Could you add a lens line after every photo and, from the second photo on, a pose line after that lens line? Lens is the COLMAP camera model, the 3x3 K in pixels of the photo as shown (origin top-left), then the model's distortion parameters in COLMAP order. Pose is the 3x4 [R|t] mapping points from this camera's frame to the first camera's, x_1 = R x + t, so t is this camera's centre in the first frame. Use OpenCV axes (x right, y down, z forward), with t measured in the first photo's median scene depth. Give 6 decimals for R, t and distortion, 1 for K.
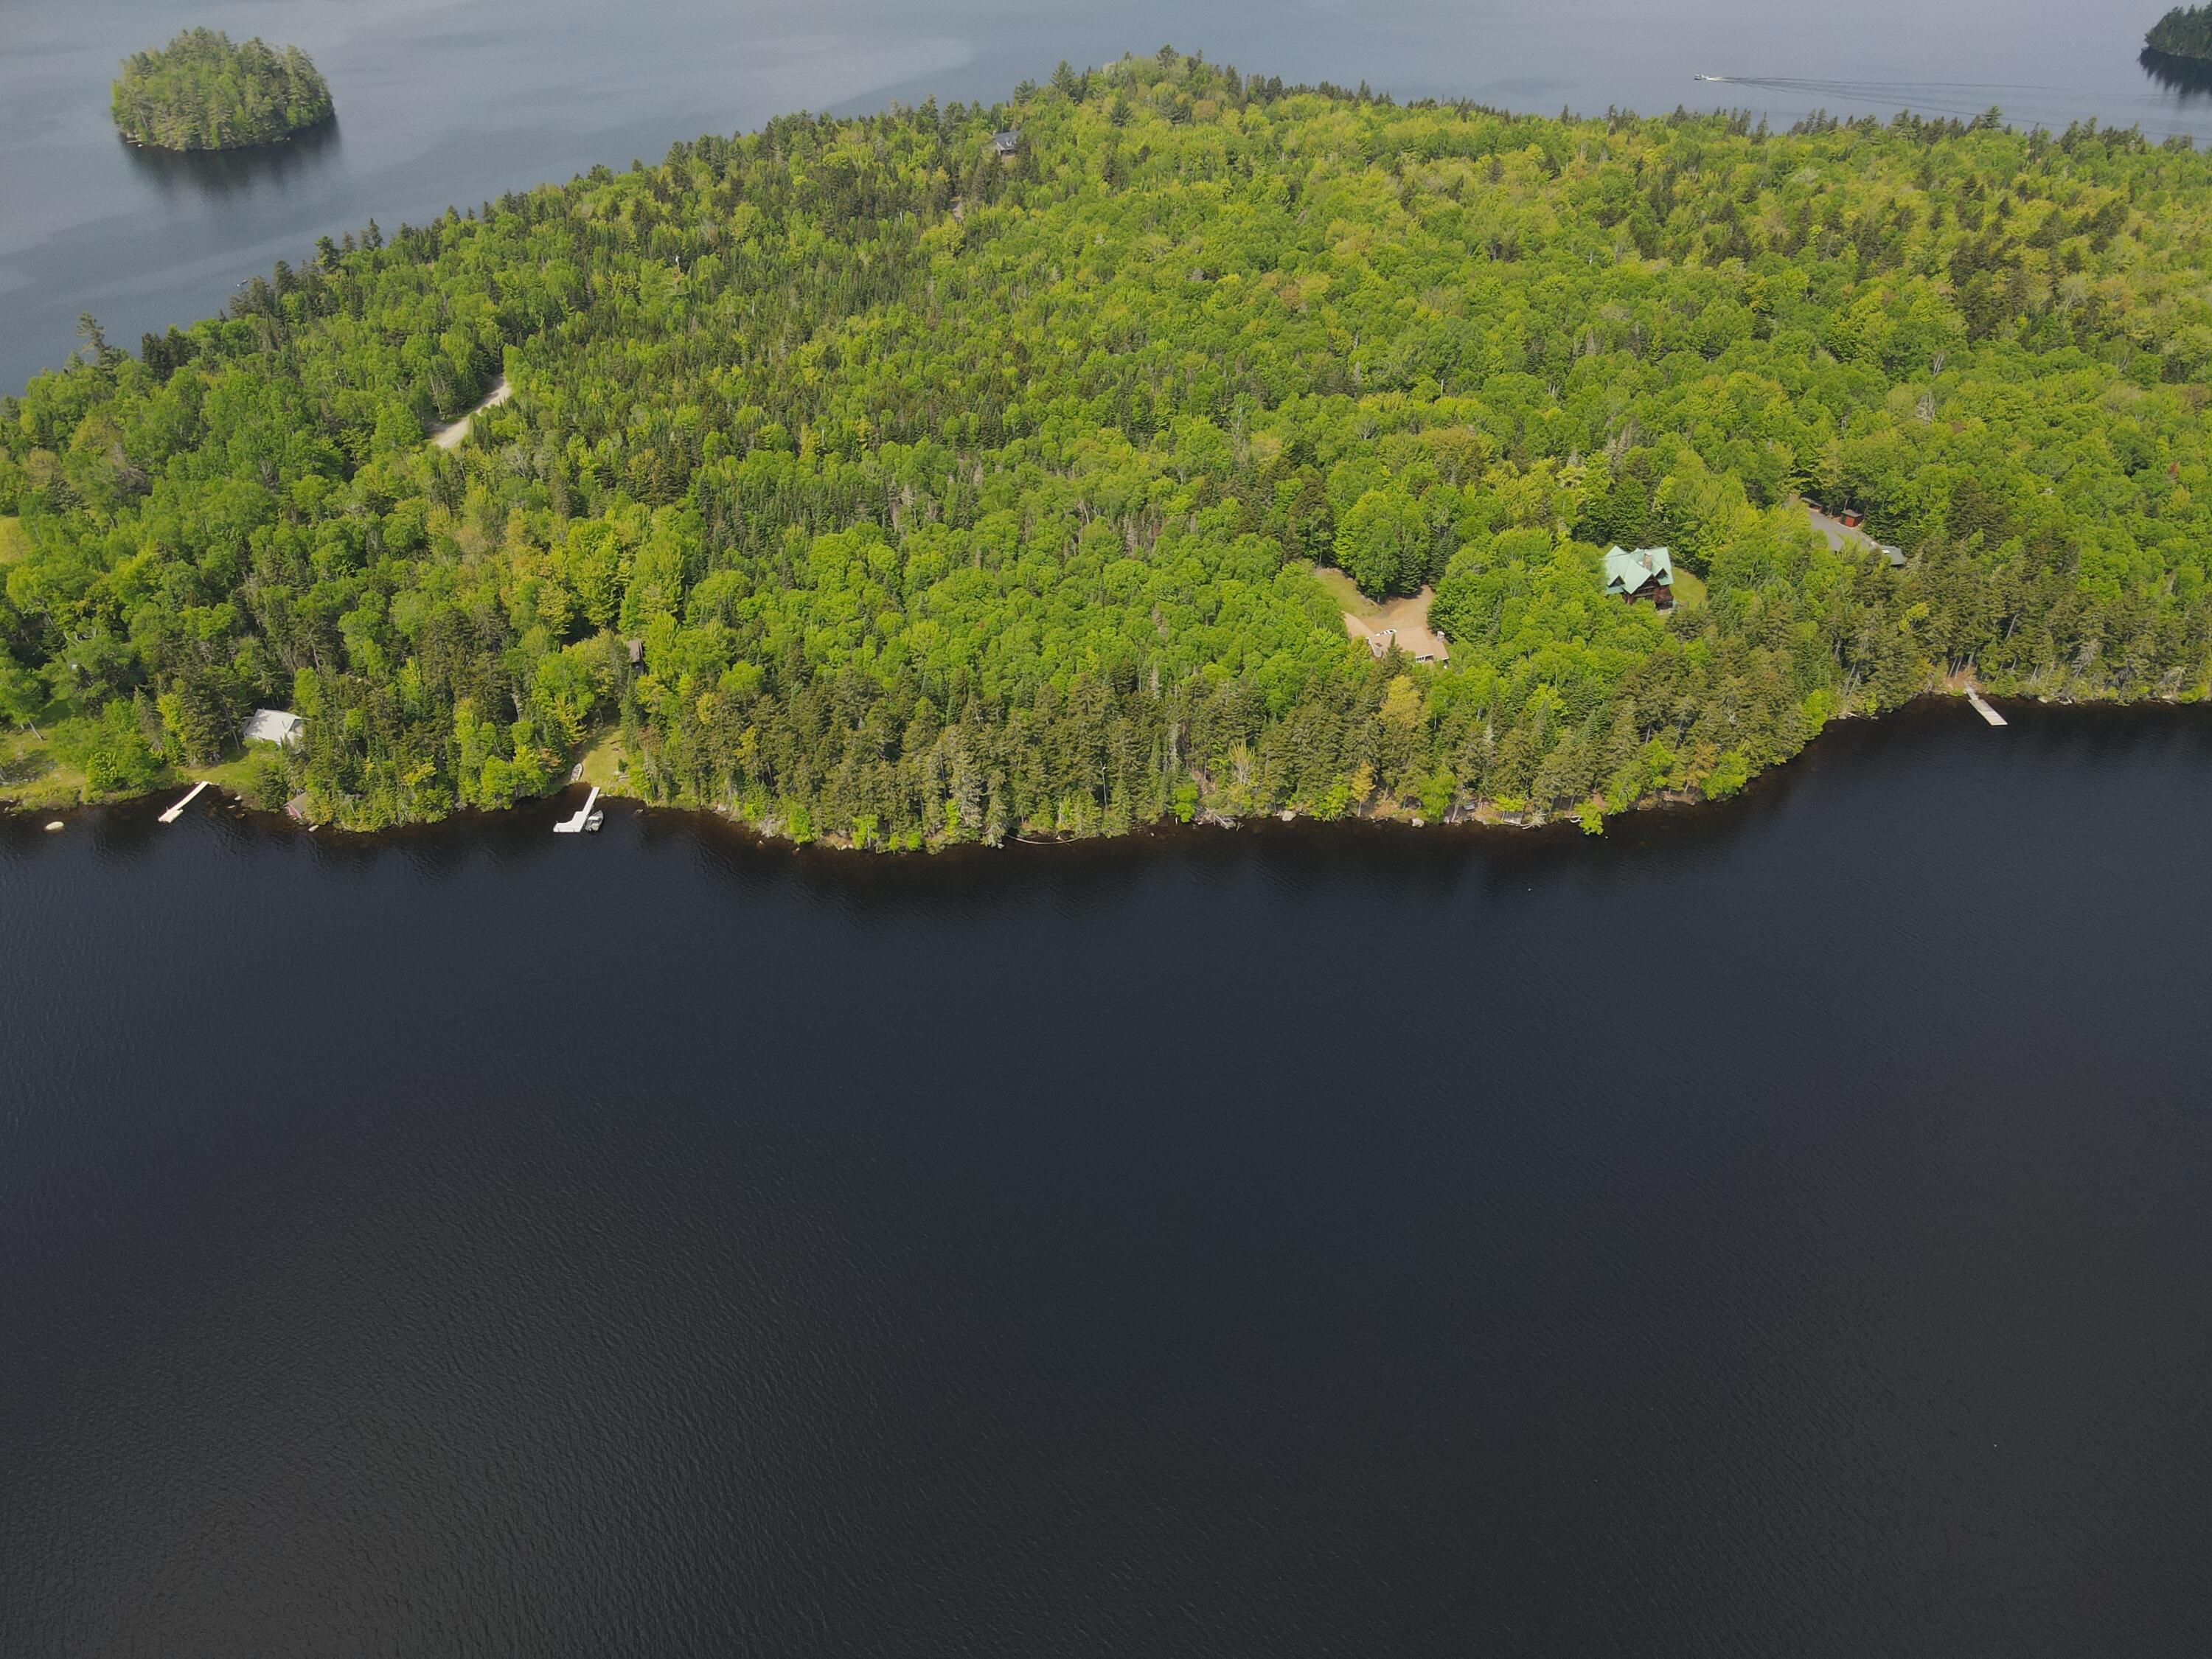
lens RADIAL K [[1614.1, 0, 1109.8], [0, 1614.1, 825.6], [0, 0, 1]] dist [-0.010643, 0.035919]
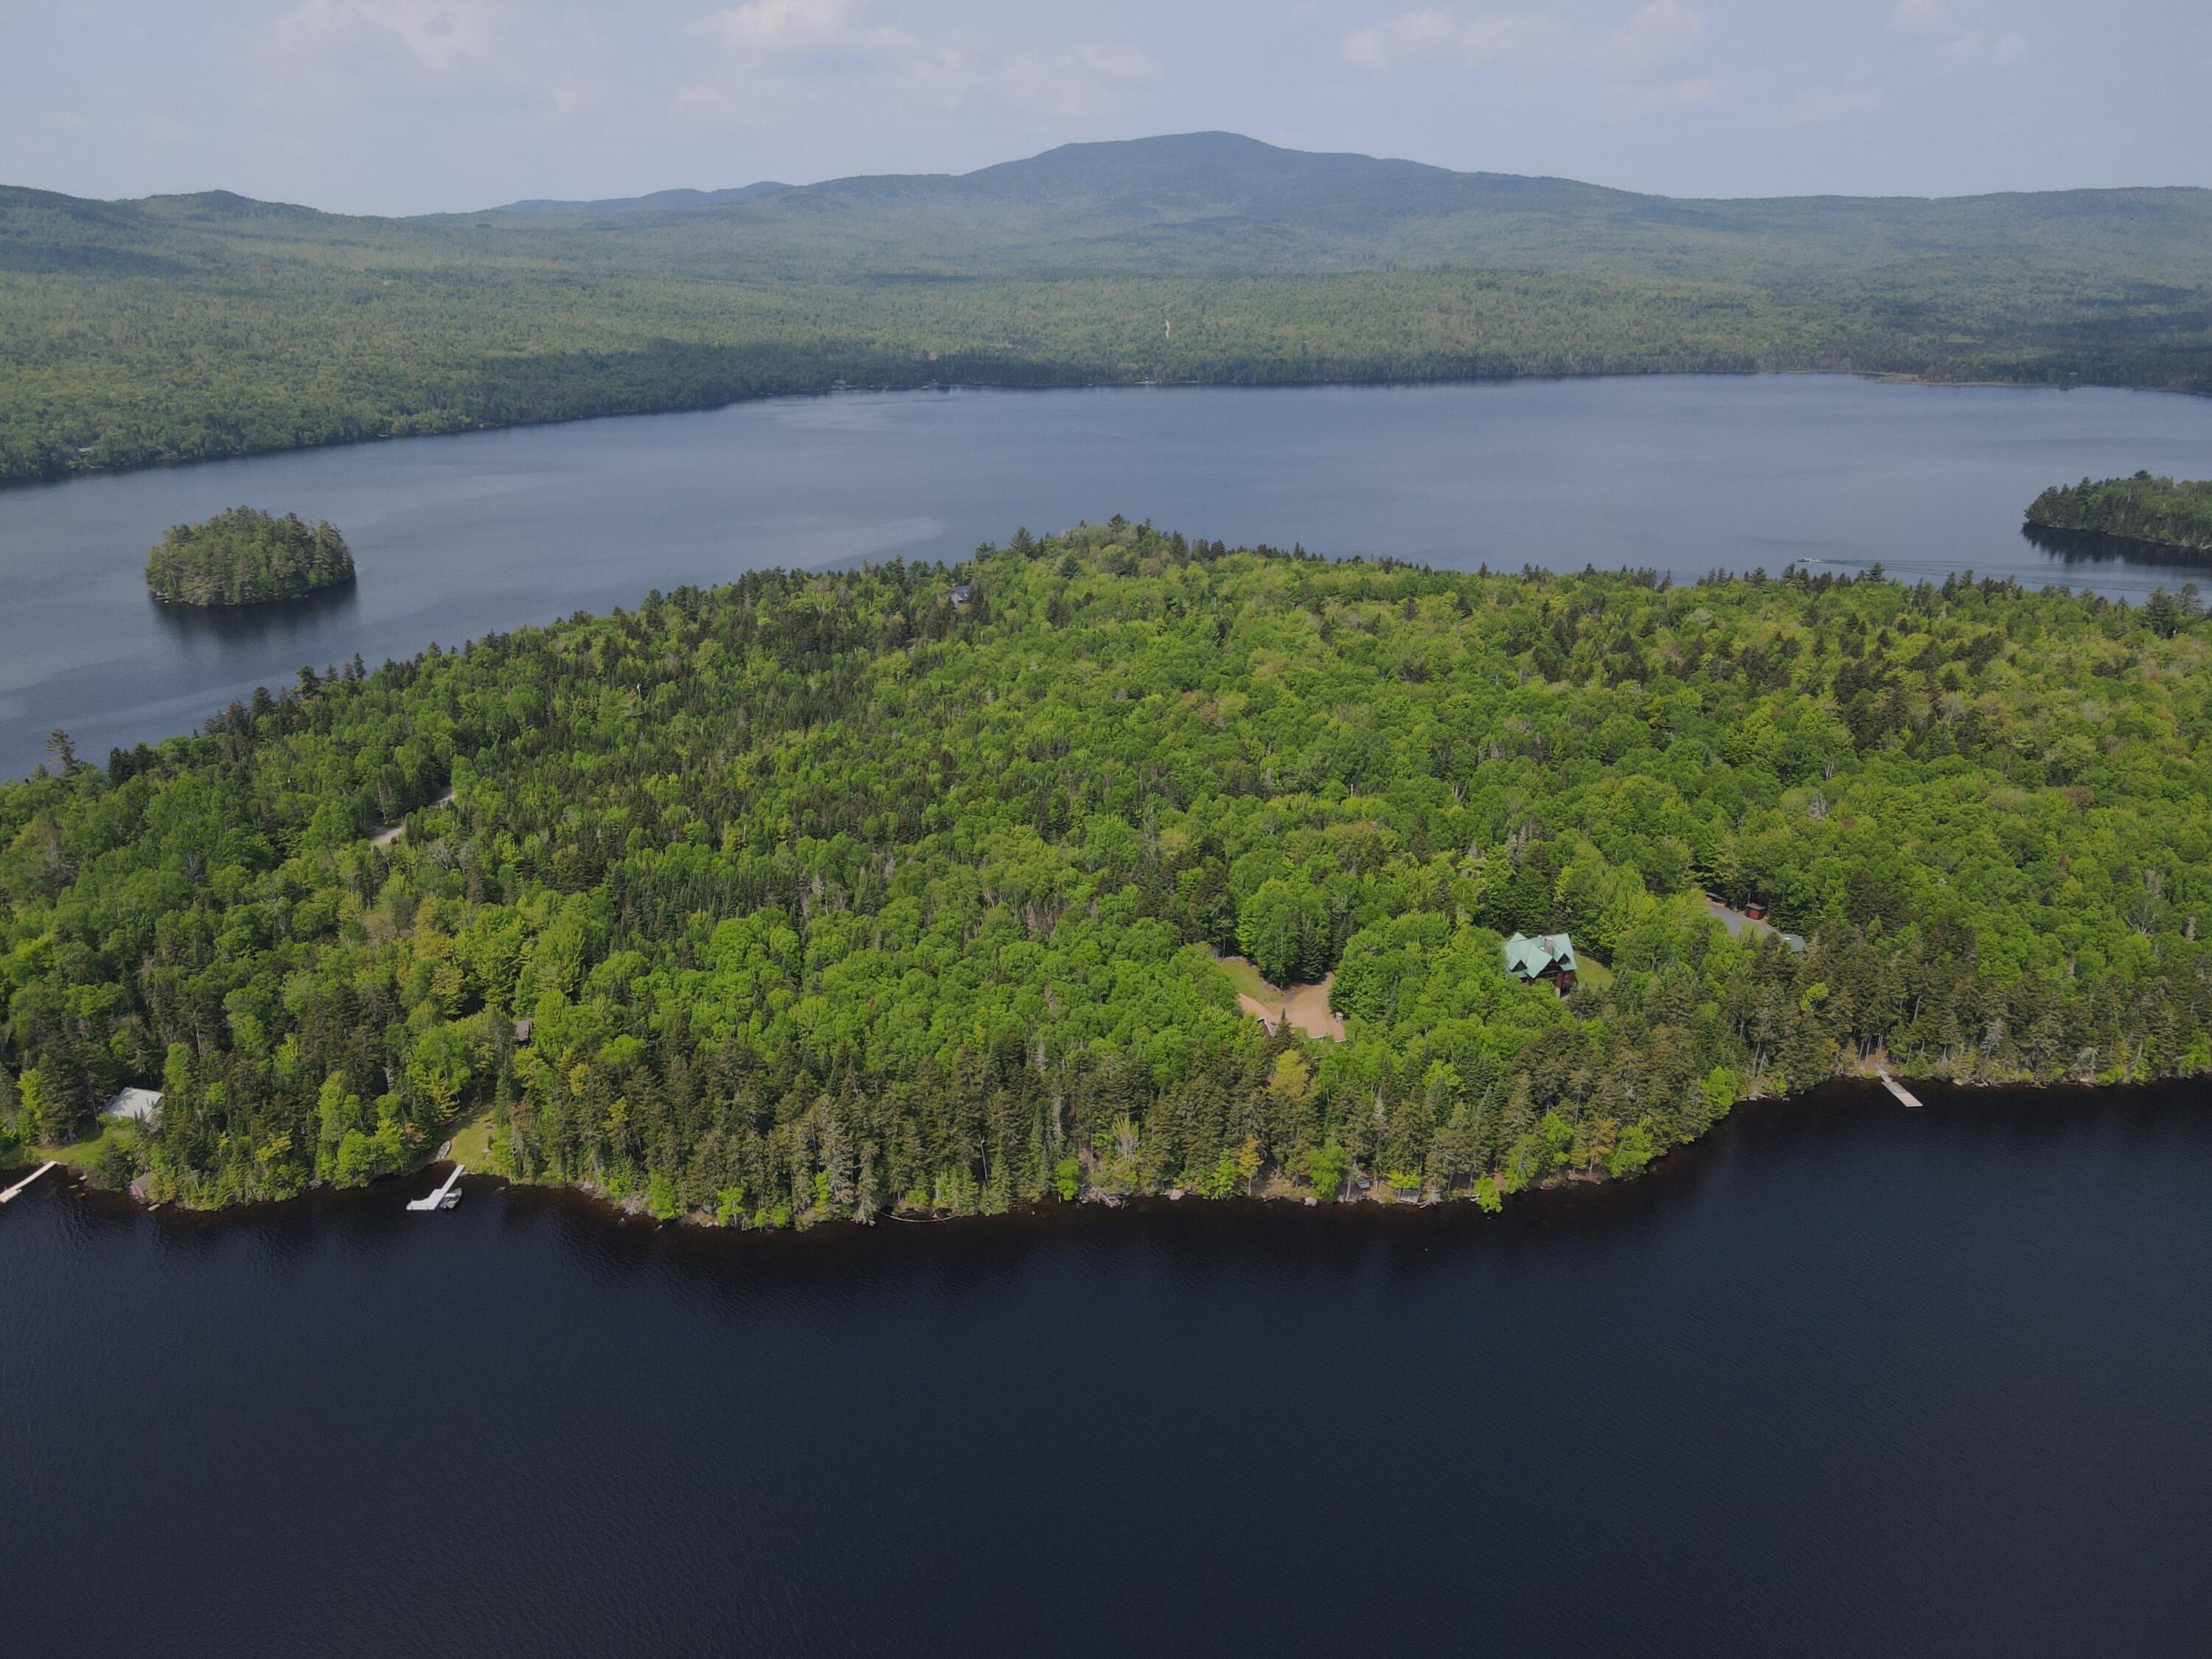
lens RADIAL K [[1614.8, 0, 1106.0], [0, 1614.8, 829.5], [0, 0, 1]] dist [-0.015721, 0.065697]
pose [[0.999996, 0.001225, -0.002630, 0.055424], [-0.001899, 0.961718, -0.274035, 0.037495], [0.002194, 0.274039, 0.961716, 0.014522]]
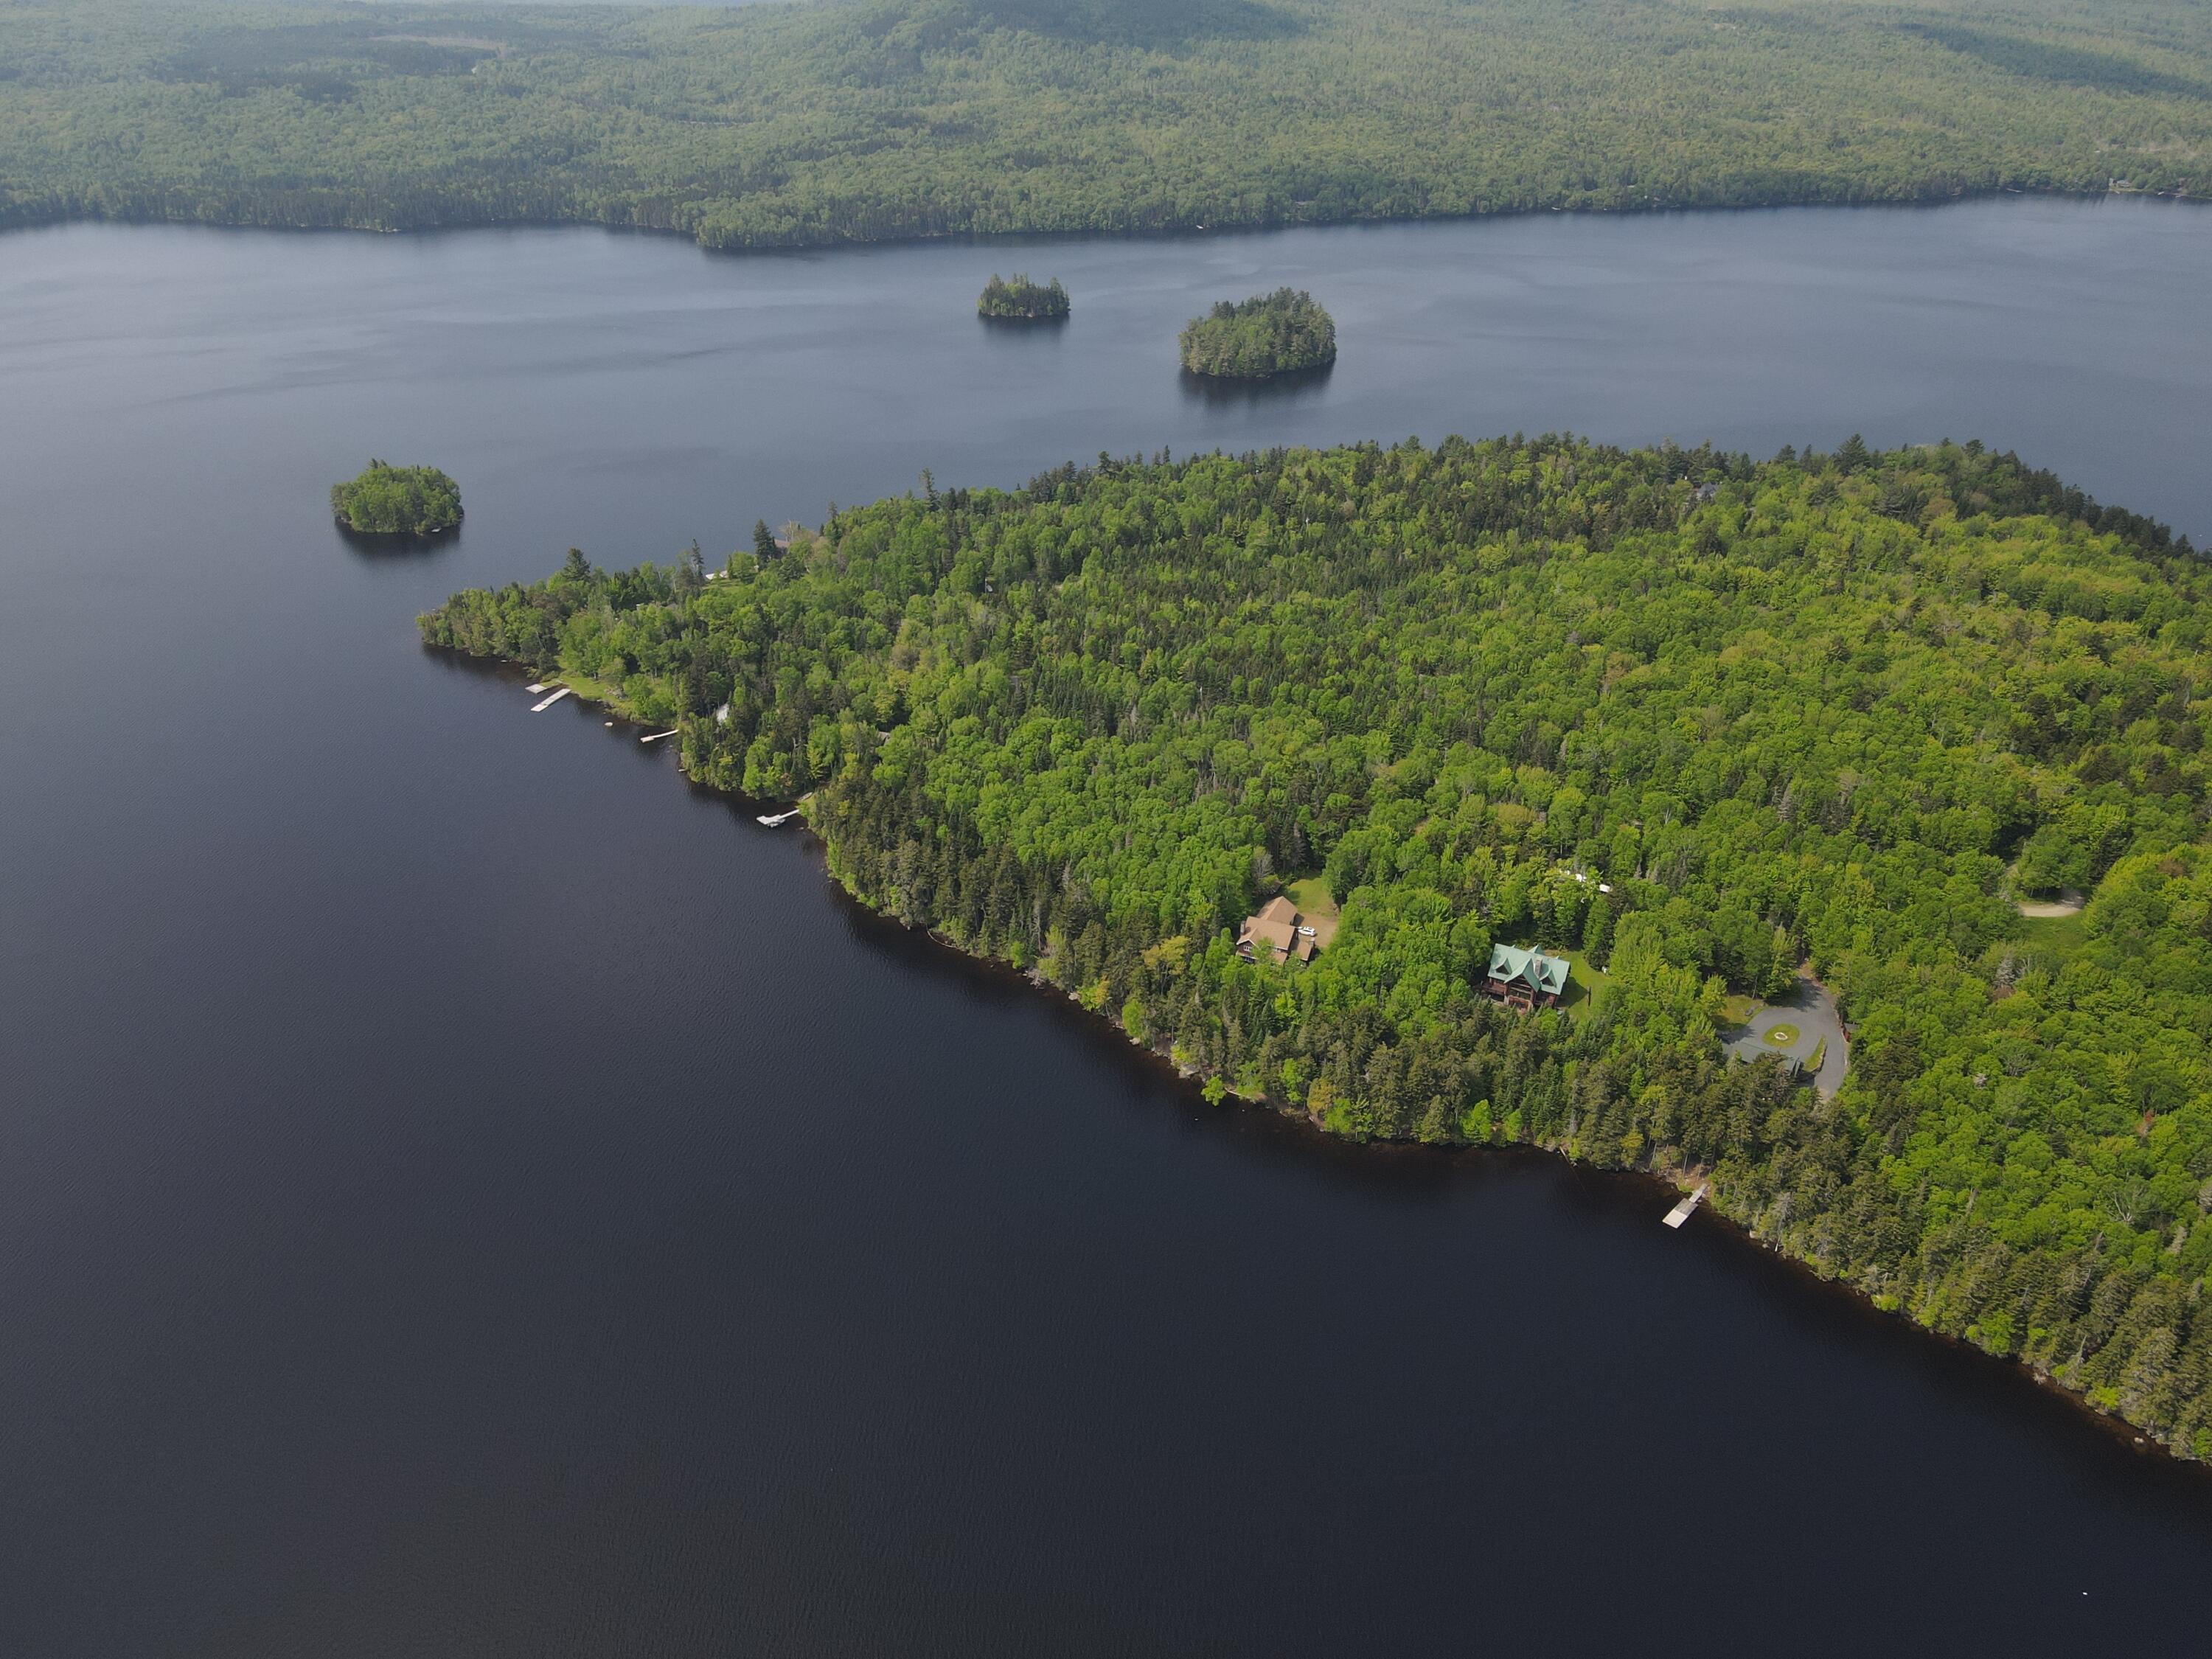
lens RADIAL K [[1684.1, 0, 1103.3], [0, 1684.1, 834.6], [0, 0, 1]] dist [-0.019848, 0.031057]
pose [[0.682454, 0.346767, -0.643435, 0.757563], [-0.424849, 0.904514, 0.036858, -0.148128], [0.594777, 0.248209, 0.764613, -0.059878]]
